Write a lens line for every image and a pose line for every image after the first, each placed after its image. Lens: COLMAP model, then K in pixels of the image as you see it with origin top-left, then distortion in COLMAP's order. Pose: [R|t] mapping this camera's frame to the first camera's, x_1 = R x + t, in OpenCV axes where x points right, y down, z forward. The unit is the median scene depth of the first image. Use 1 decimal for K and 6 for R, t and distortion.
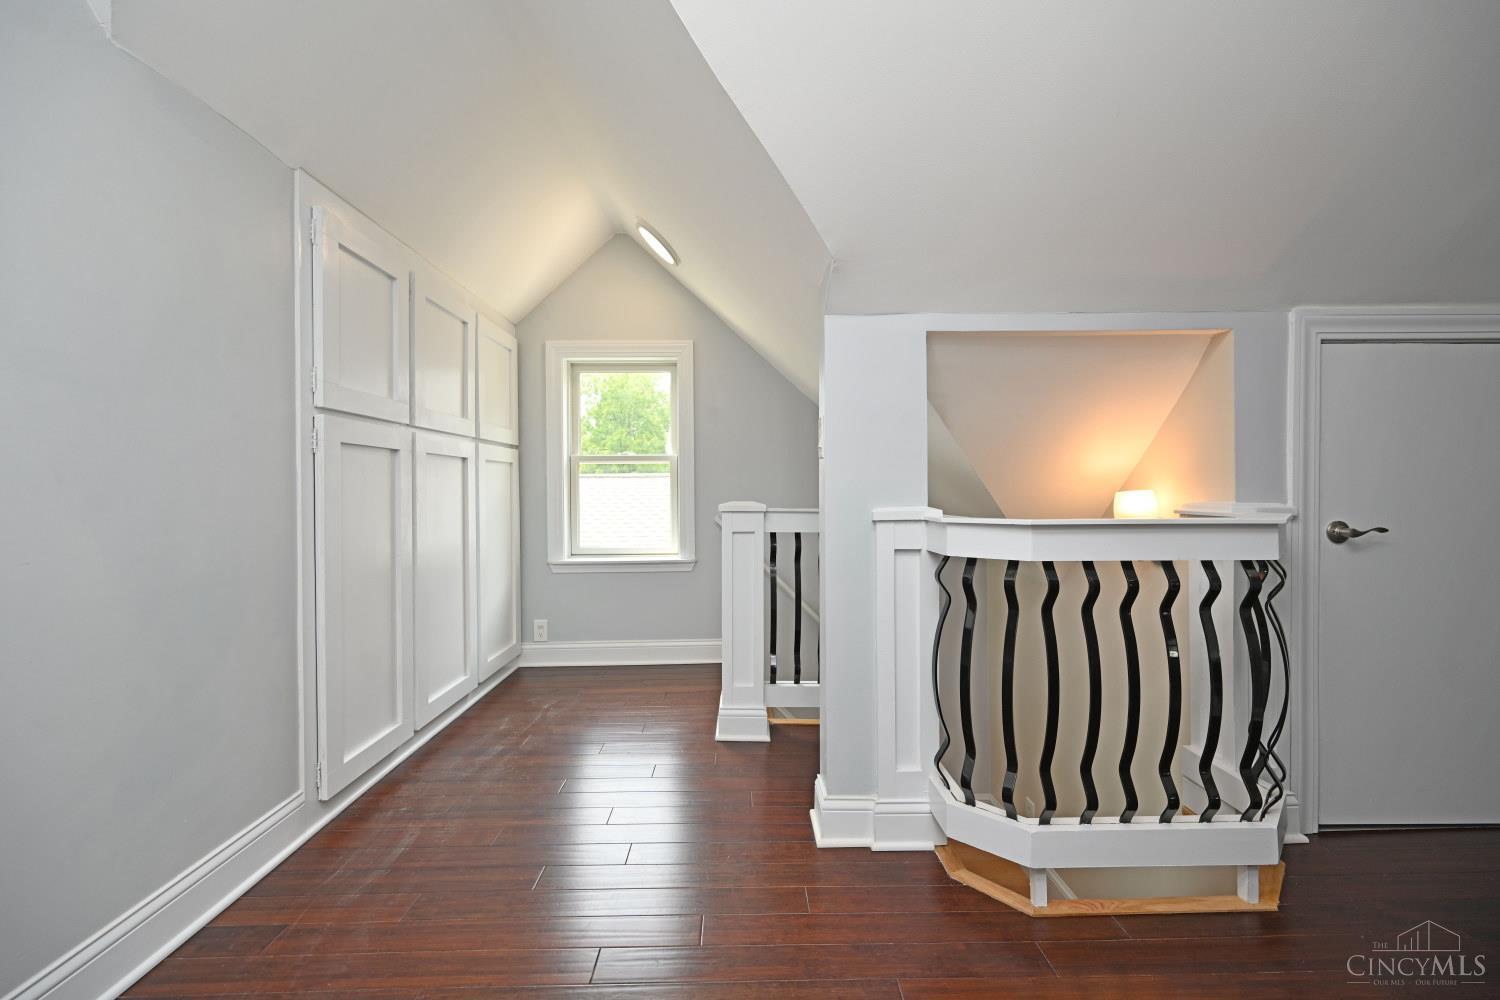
lens RADIAL K [[588.3, 0, 742.9], [0, 588.3, 500.8], [0, 0, 1]] dist [-0.002958, -0.000714]
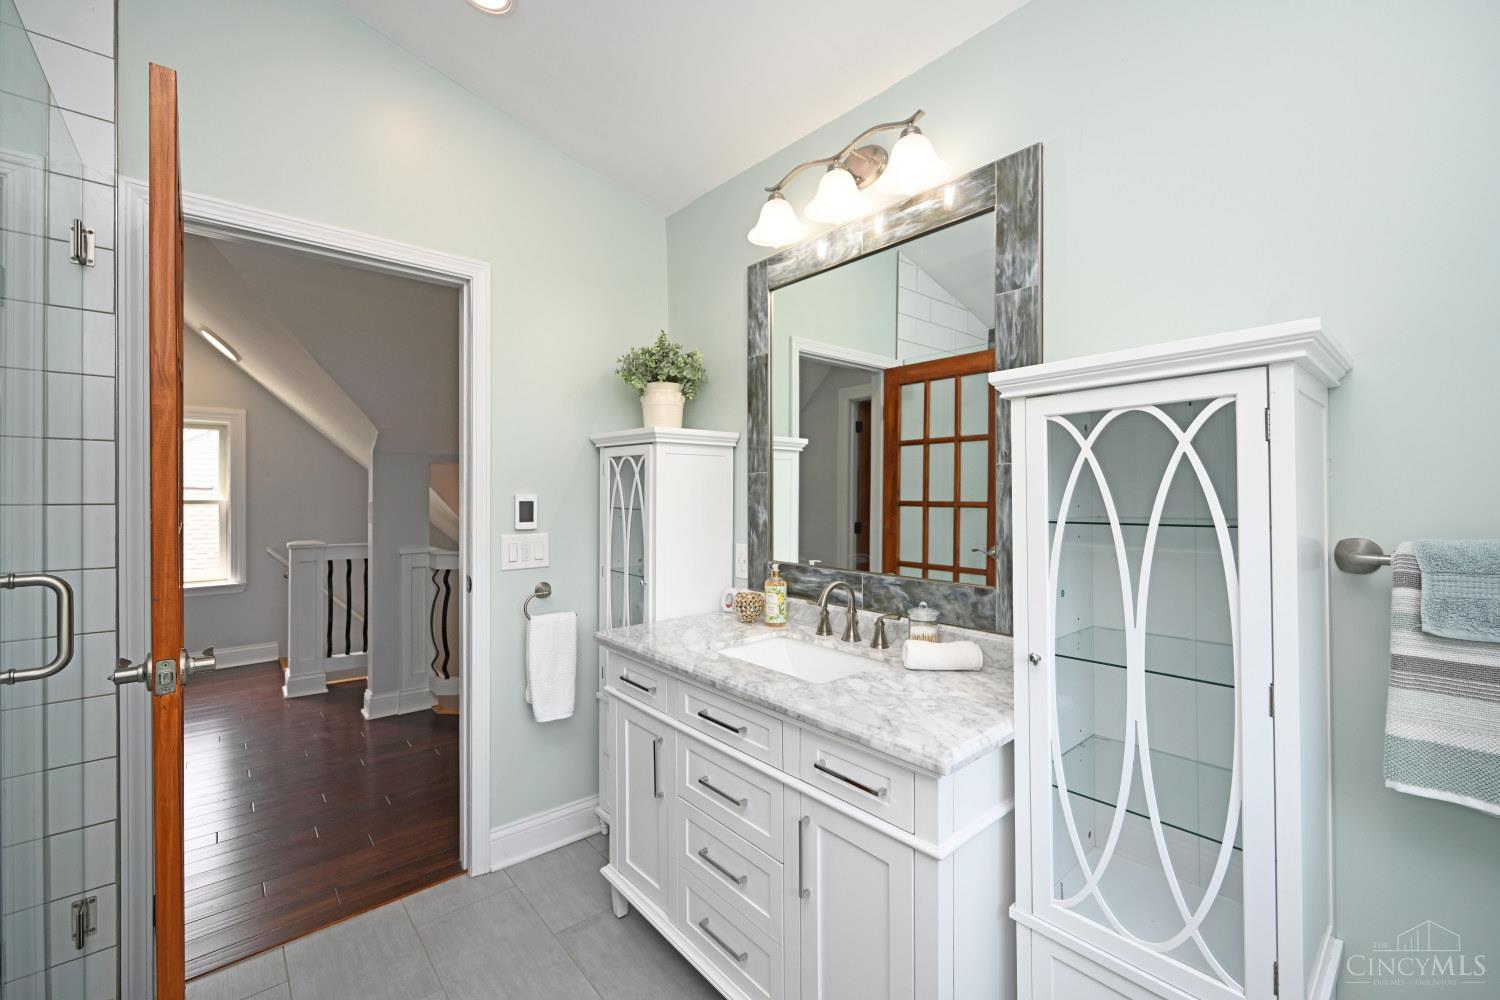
lens RADIAL K [[625.6, 0, 747.6], [0, 625.6, 494.7], [0, 0, 1]] dist [0.003719, 0.000258]
pose [[0.758866, 0.005231, 0.651225, -0.194558], [-0.000102, 0.999969, -0.007914, -0.108571], [-0.651246, 0.005939, 0.758843, -0.999020]]
